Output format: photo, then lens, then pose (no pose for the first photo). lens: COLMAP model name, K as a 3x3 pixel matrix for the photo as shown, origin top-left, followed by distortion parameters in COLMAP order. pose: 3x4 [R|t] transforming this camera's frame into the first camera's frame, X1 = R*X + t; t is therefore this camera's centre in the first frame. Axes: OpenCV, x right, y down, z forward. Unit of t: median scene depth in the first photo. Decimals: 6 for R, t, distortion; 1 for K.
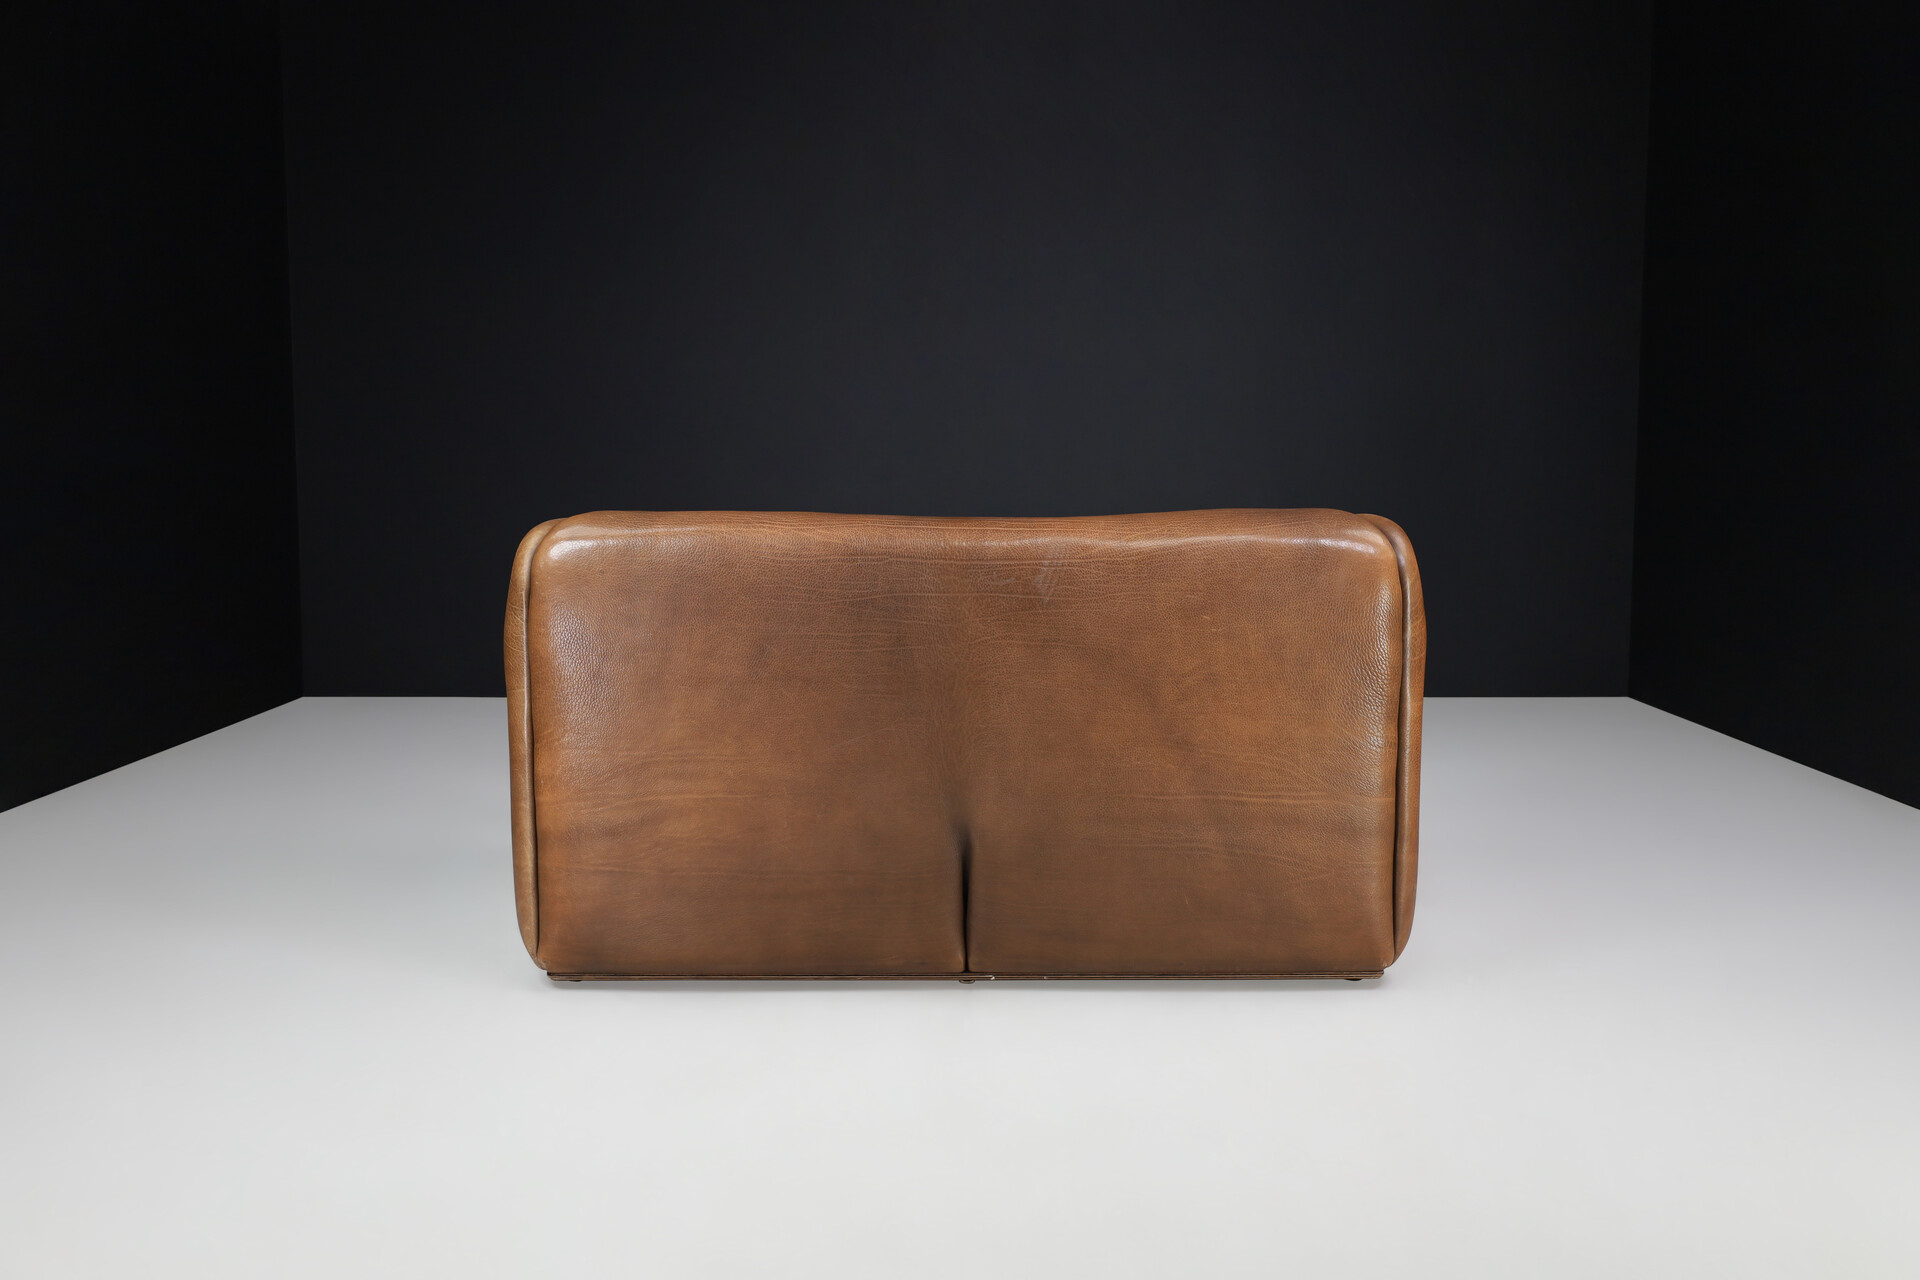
lens RADIAL K [[1905.1, 0, 960.0], [0, 1905.1, 640.0], [0, 0, 1]] dist [-0.039083, 0.000451]
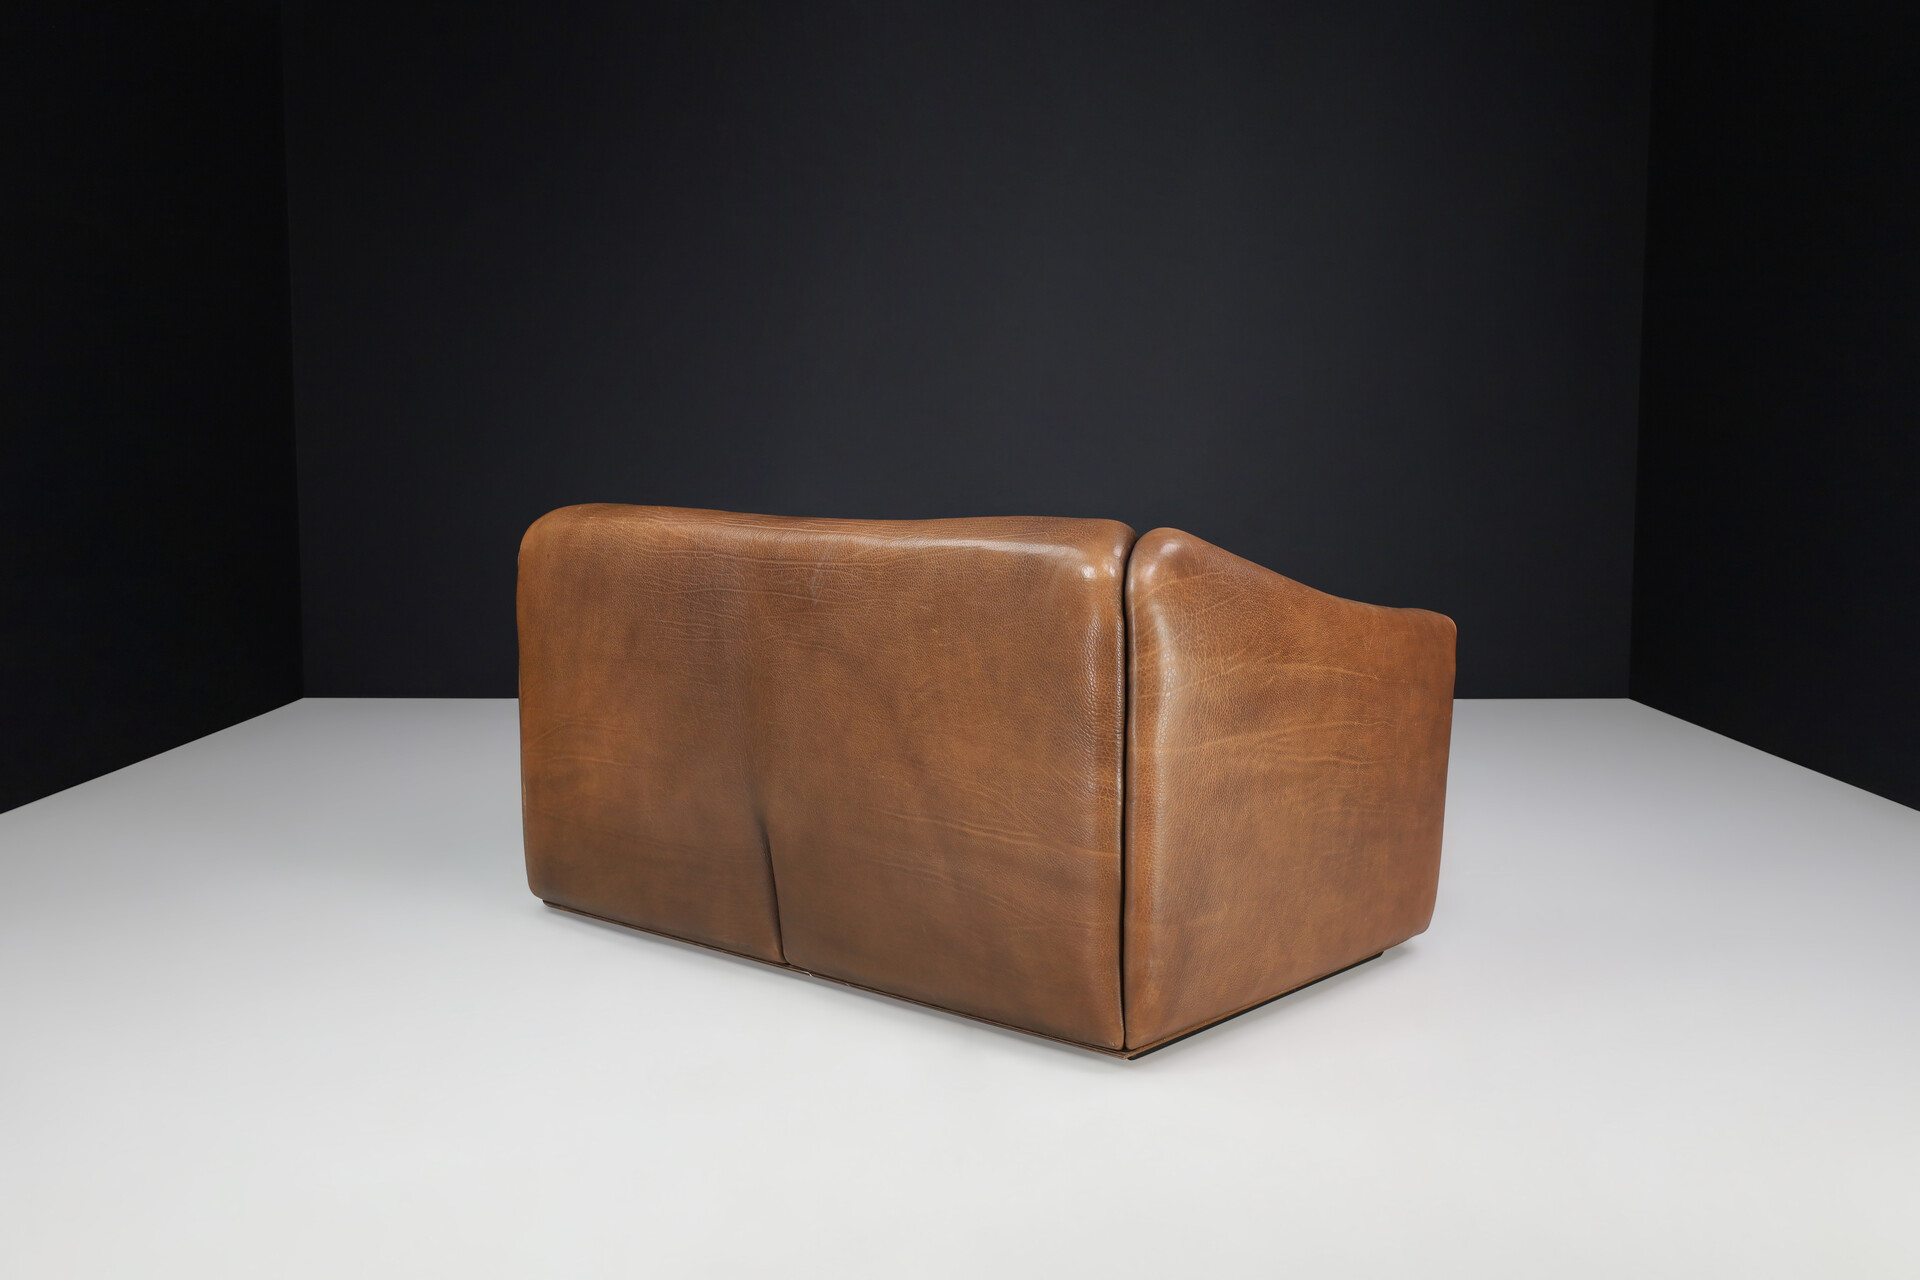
lens RADIAL K [[1905.1, 0, 960.0], [0, 1905.1, 640.0], [0, 0, 1]] dist [-0.039083, 0.000451]
pose [[0.751169, 0.071515, -0.656225, 0.751686], [-0.072473, 0.997039, 0.025699, -0.032240], [0.656120, 0.028254, 0.754127, 0.296817]]
